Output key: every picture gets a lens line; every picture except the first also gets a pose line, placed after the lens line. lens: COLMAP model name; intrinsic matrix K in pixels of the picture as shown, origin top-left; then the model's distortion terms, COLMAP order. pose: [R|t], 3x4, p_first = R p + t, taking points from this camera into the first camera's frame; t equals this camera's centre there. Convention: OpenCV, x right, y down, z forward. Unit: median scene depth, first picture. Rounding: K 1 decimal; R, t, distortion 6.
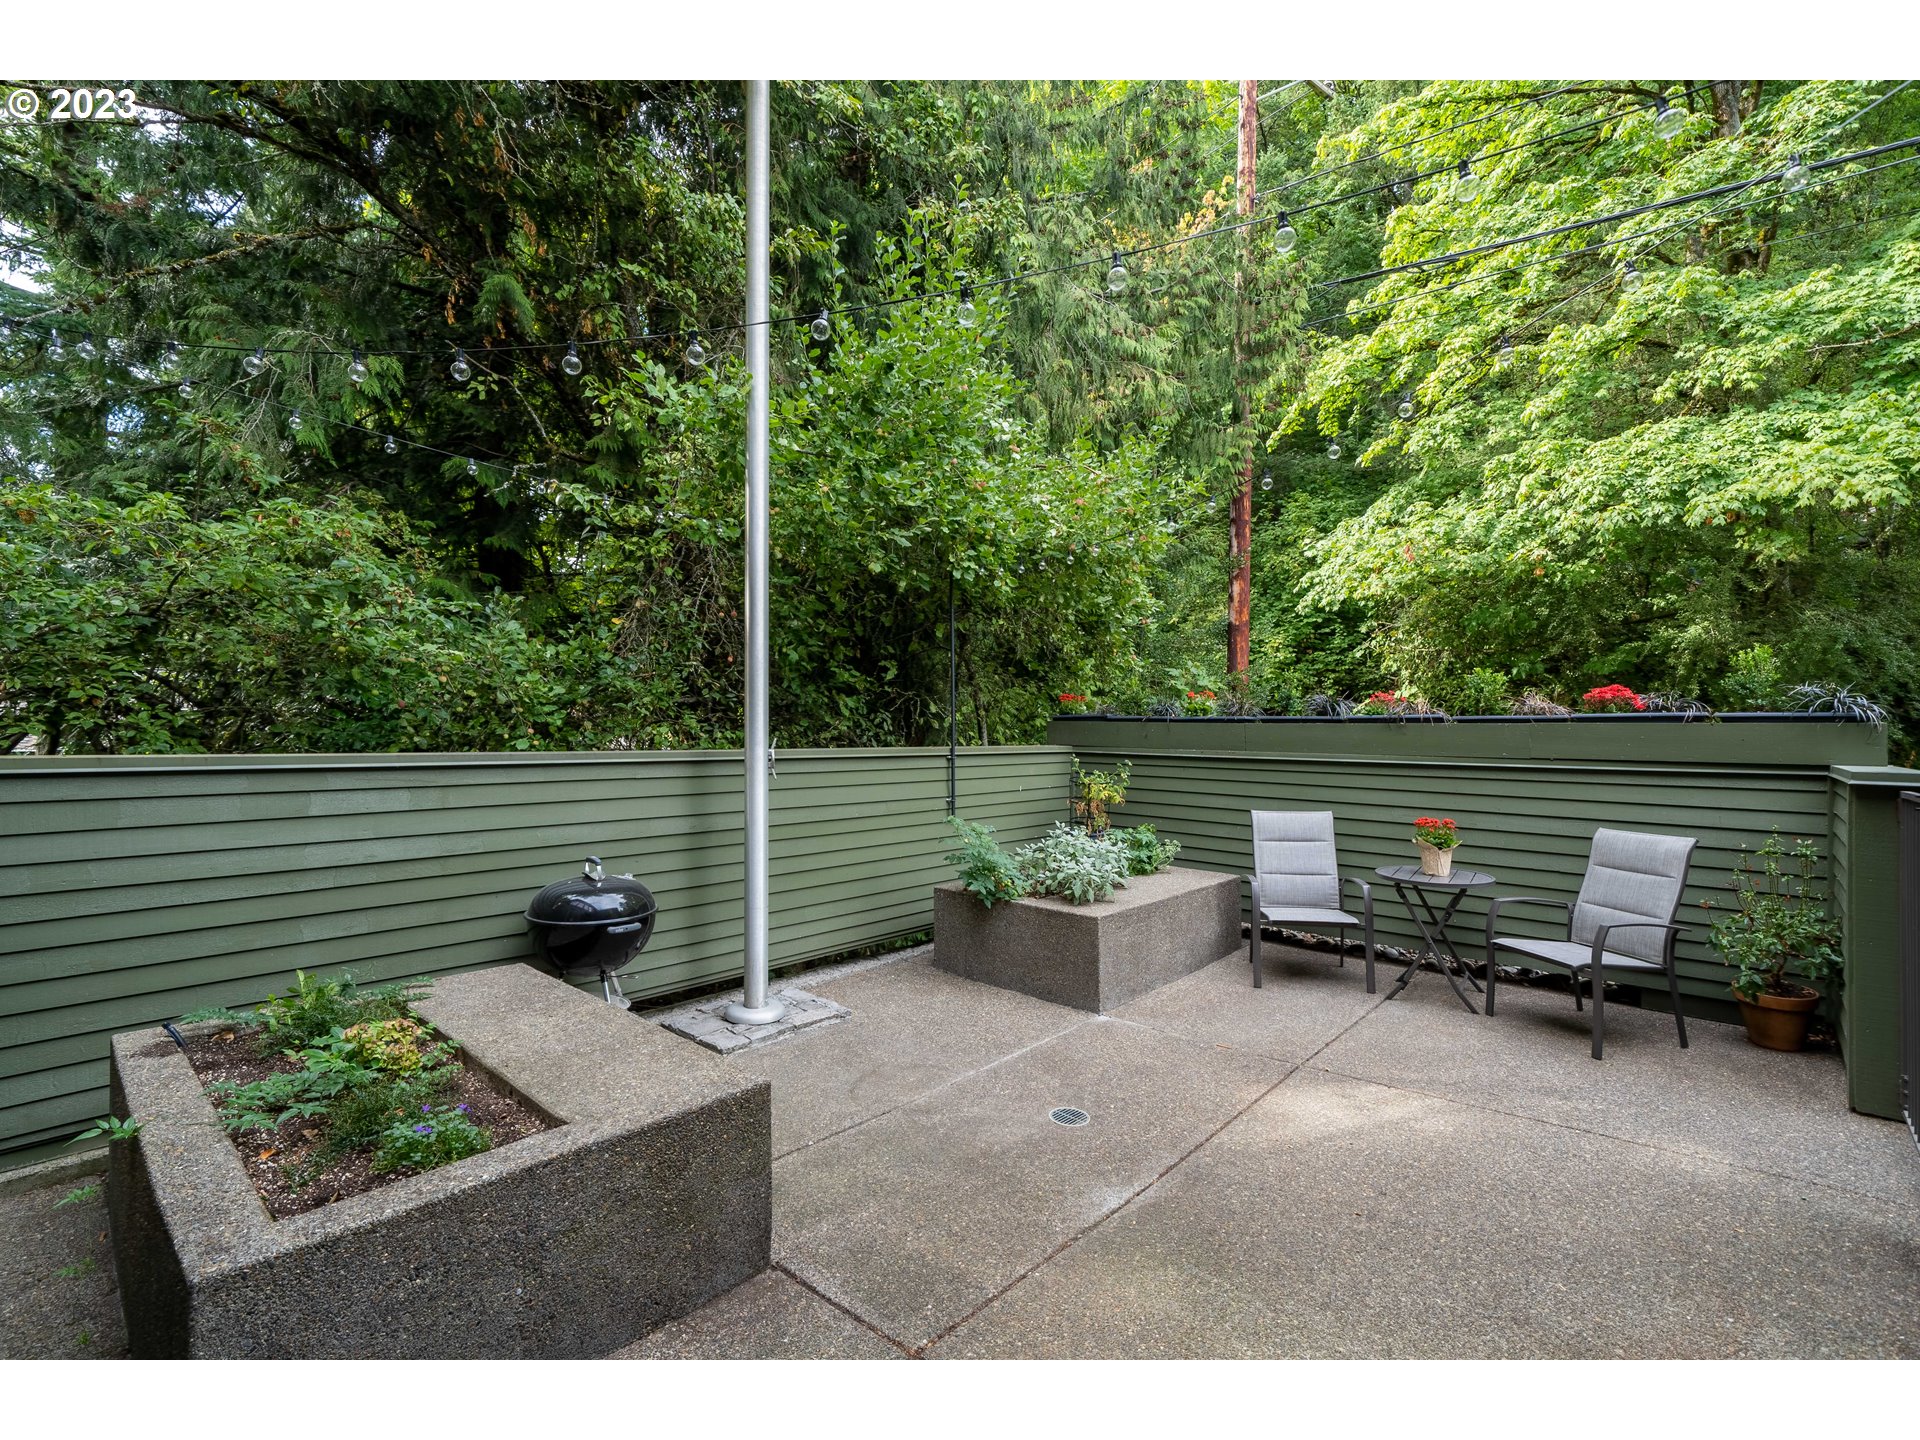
lens RADIAL K [[850.8, 0, 958.3], [0, 850.8, 727.4], [0, 0, 1]] dist [-0.000170, -0.000005]
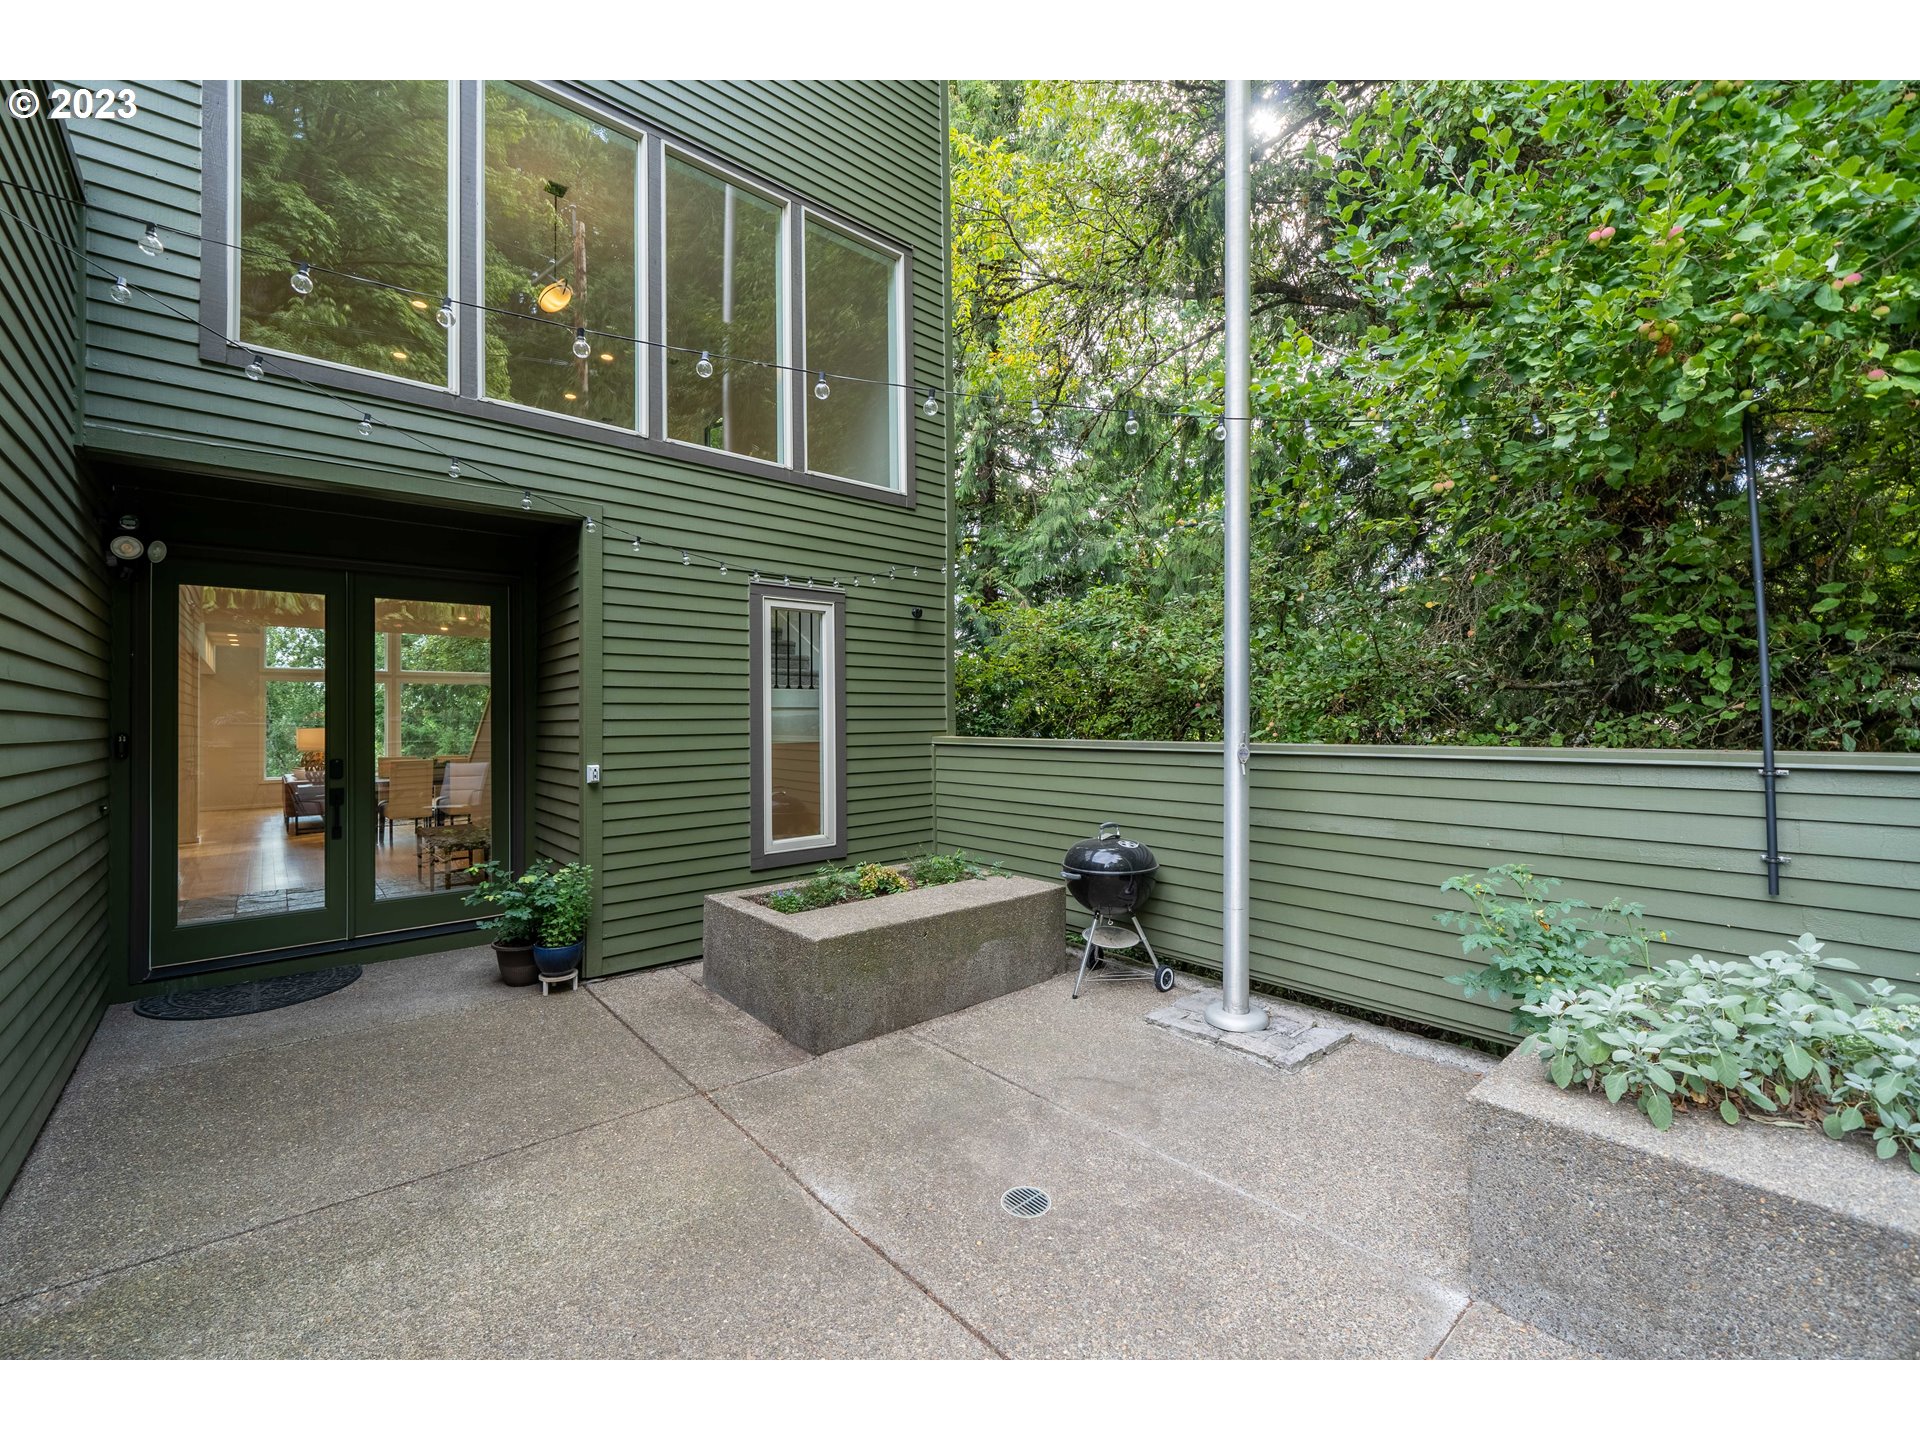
lens RADIAL K [[795.1, 0, 957.9], [0, 795.1, 715.0], [0, 0, 1]] dist [0.000020, -0.000027]
pose [[-0.116390, -0.011124, -0.993141, 0.859868], [0.011238, 0.999859, -0.012516, 0.003124], [0.993140, -0.012618, -0.116248, 0.989264]]
